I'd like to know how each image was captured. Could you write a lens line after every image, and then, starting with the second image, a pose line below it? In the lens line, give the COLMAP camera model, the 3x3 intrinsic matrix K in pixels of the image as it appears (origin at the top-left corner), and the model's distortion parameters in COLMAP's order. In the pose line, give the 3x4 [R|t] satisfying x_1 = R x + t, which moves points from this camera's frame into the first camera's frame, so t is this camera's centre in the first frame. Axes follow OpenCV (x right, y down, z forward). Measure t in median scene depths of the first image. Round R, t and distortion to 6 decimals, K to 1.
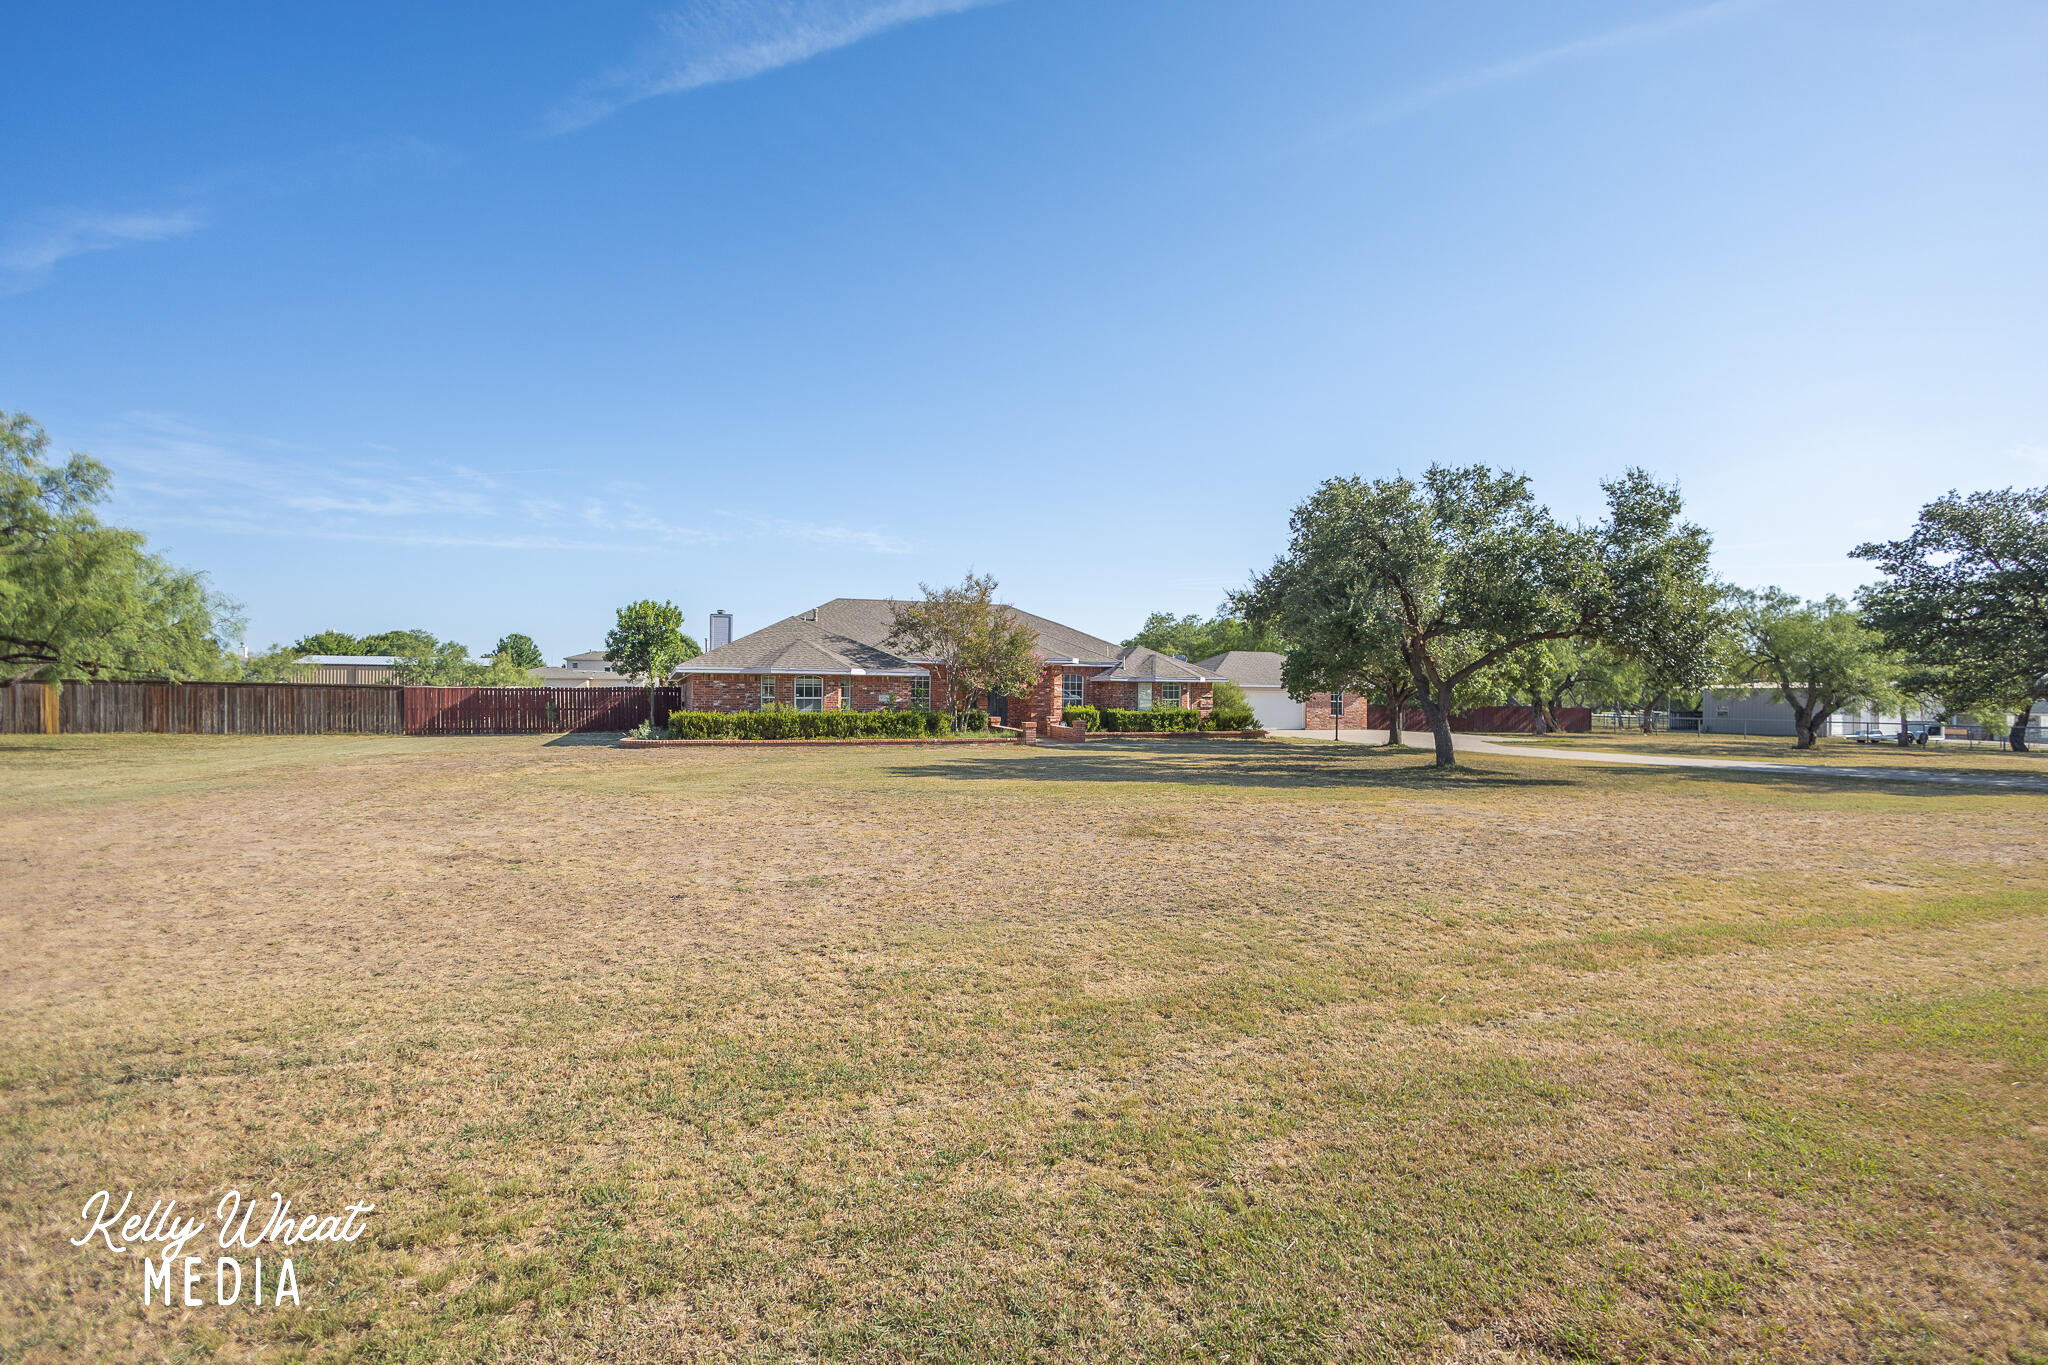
lens RADIAL K [[930.8, 0, 1033.8], [0, 930.8, 631.1], [0, 0, 1]] dist [-0.000976, -0.002710]
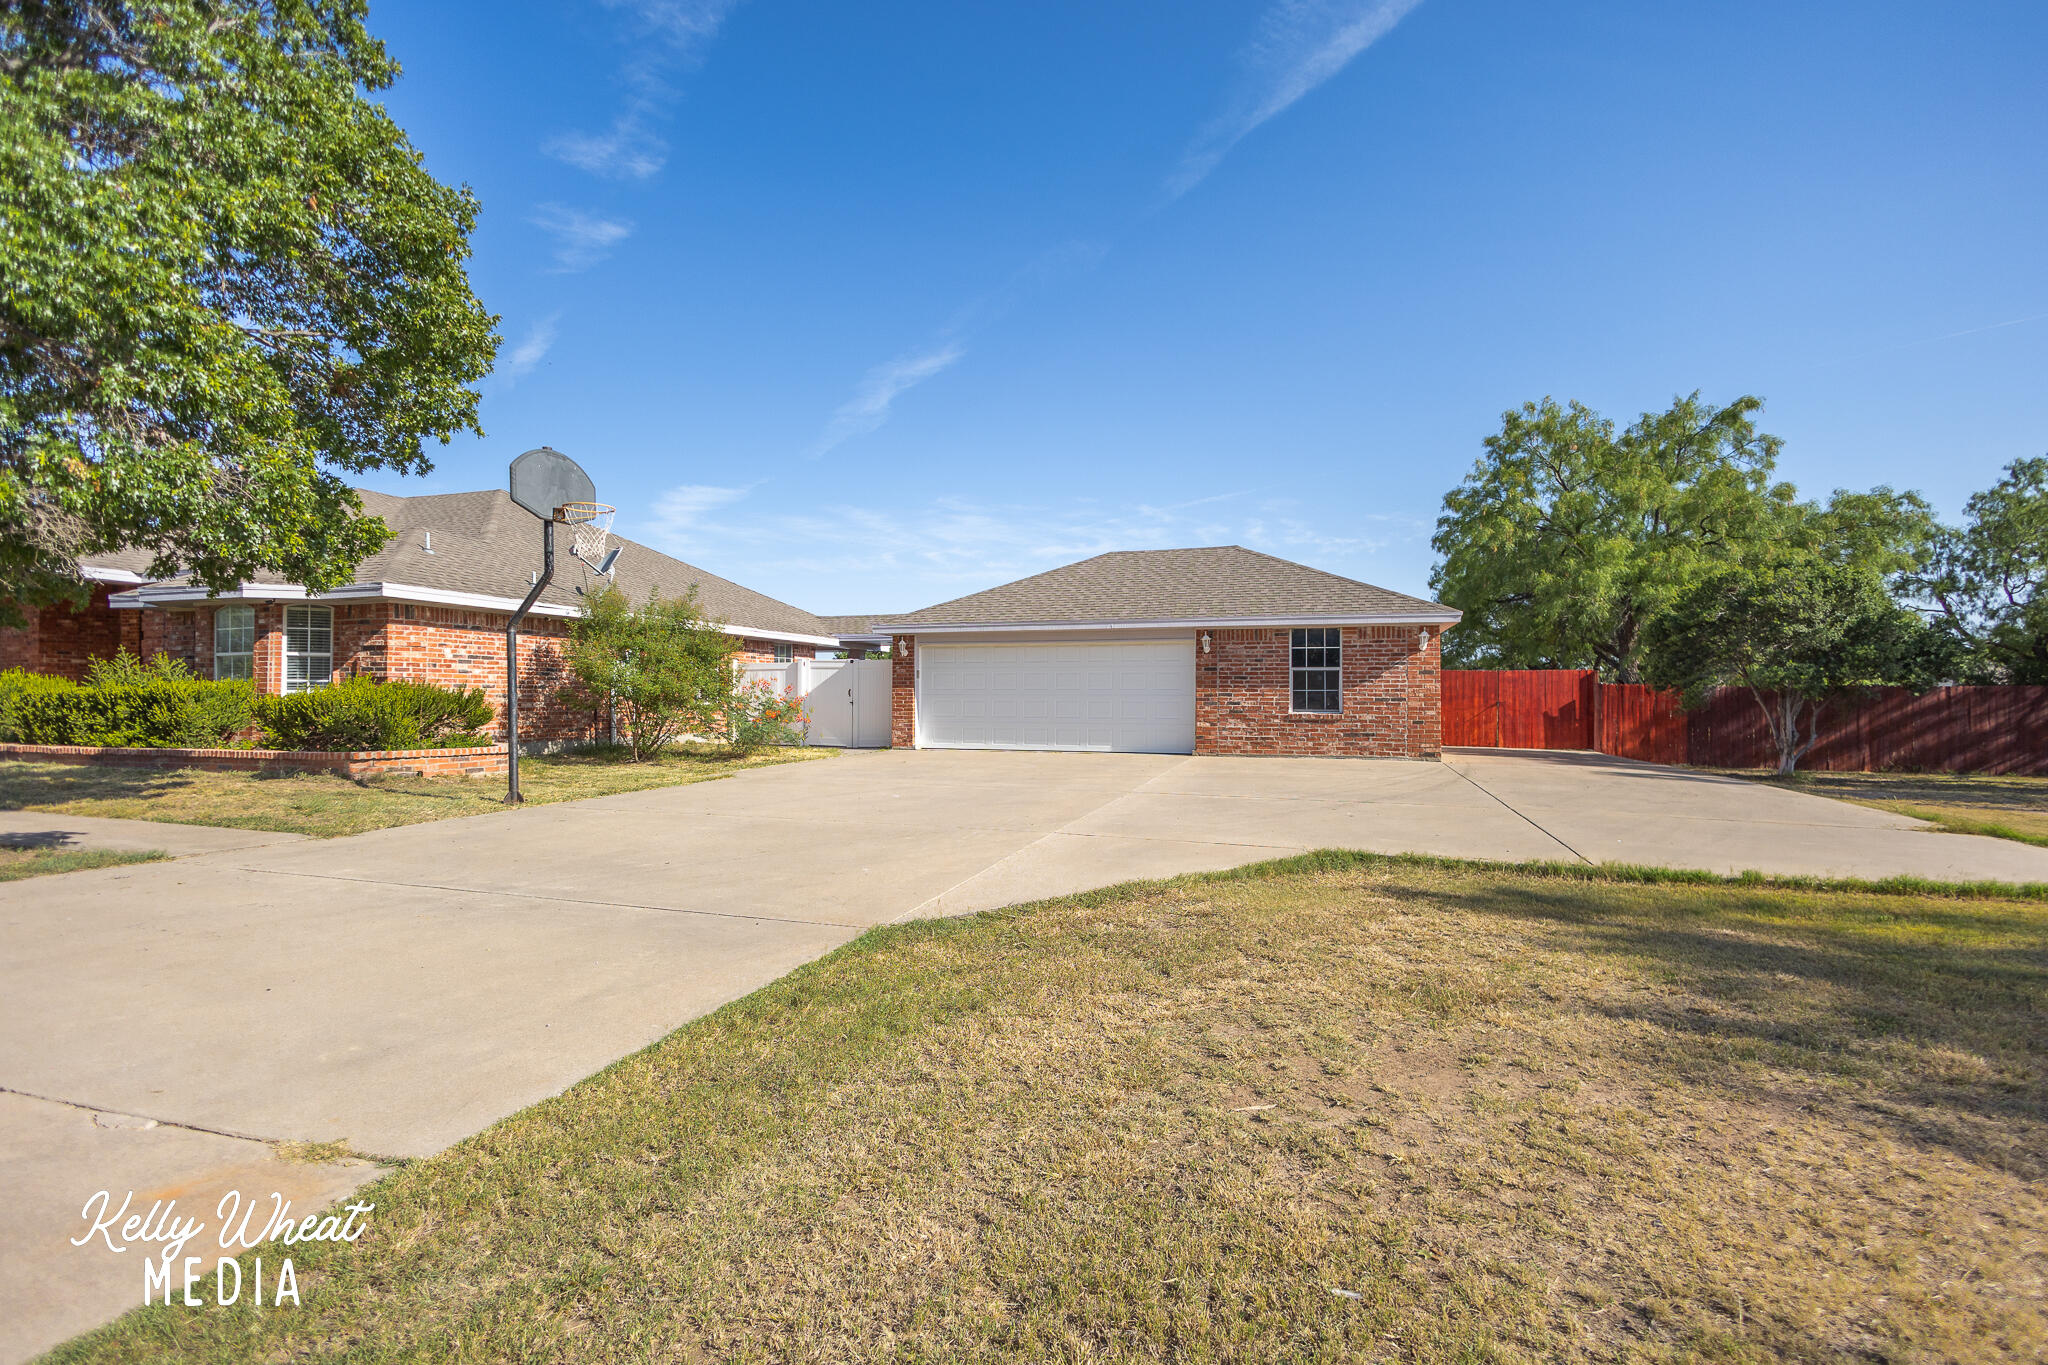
lens RADIAL K [[930.8, 0, 1040.8], [0, 930.8, 619.6], [0, 0, 1]] dist [-0.000976, -0.002710]
pose [[0.765600, -0.059387, -0.640569, 0.612594], [0.045141, 0.998235, -0.038594, 0.090264], [0.641731, 0.000632, 0.766930, 0.936165]]
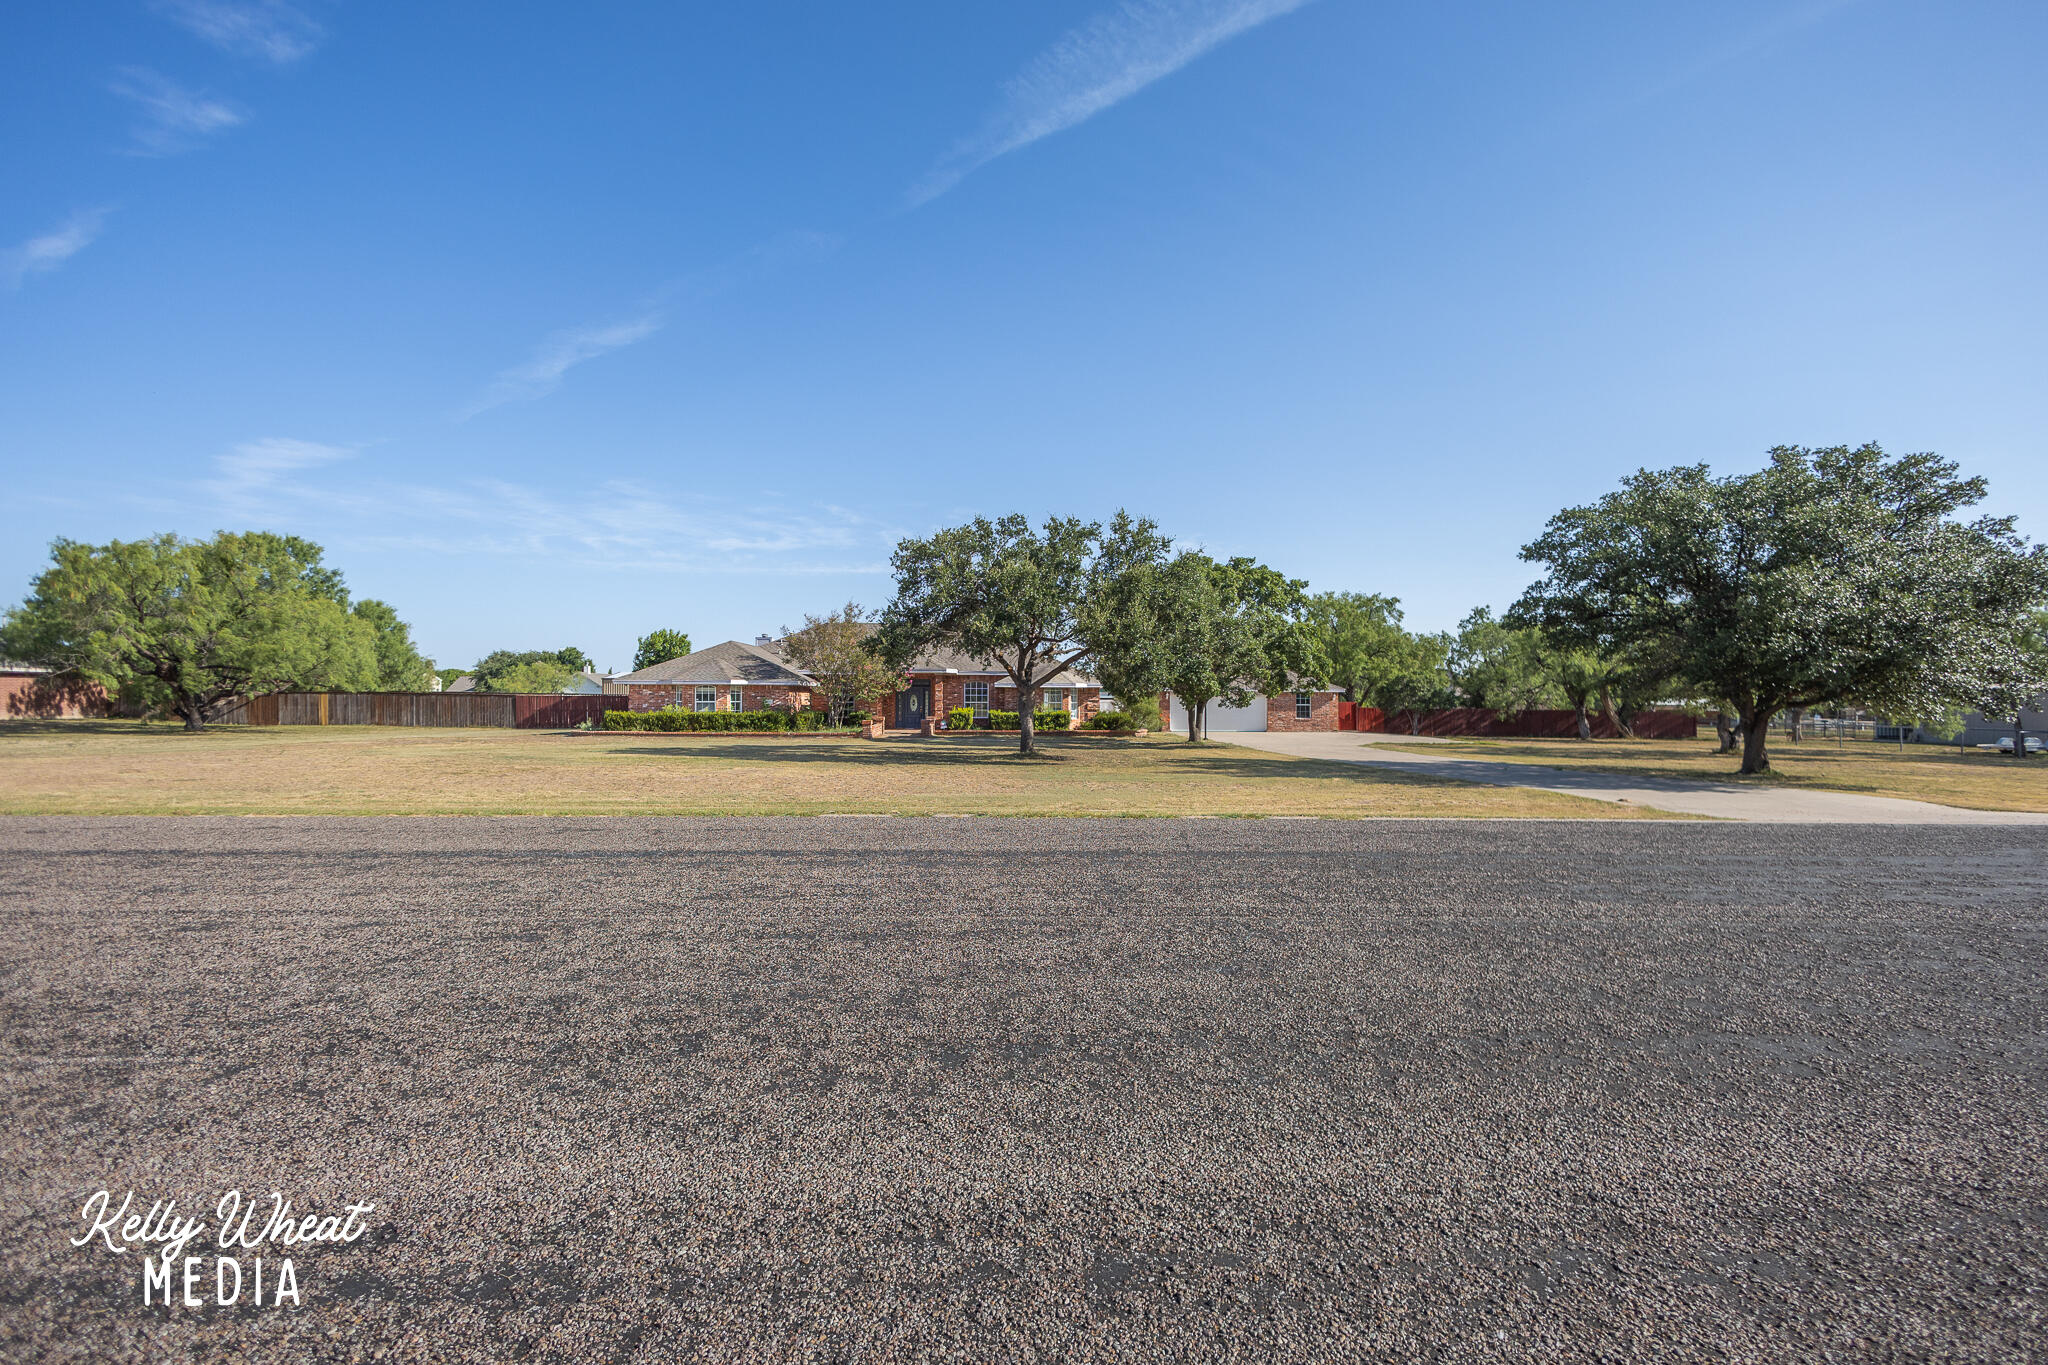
lens RADIAL K [[930.8, 0, 1056.1], [0, 930.8, 591.9], [0, 0, 1]] dist [-0.000976, -0.002710]
pose [[0.945967, -0.041456, -0.321603, 0.541602], [0.025601, 0.998246, -0.053373, -0.002114], [0.323252, 0.042255, 0.945369, -0.101789]]
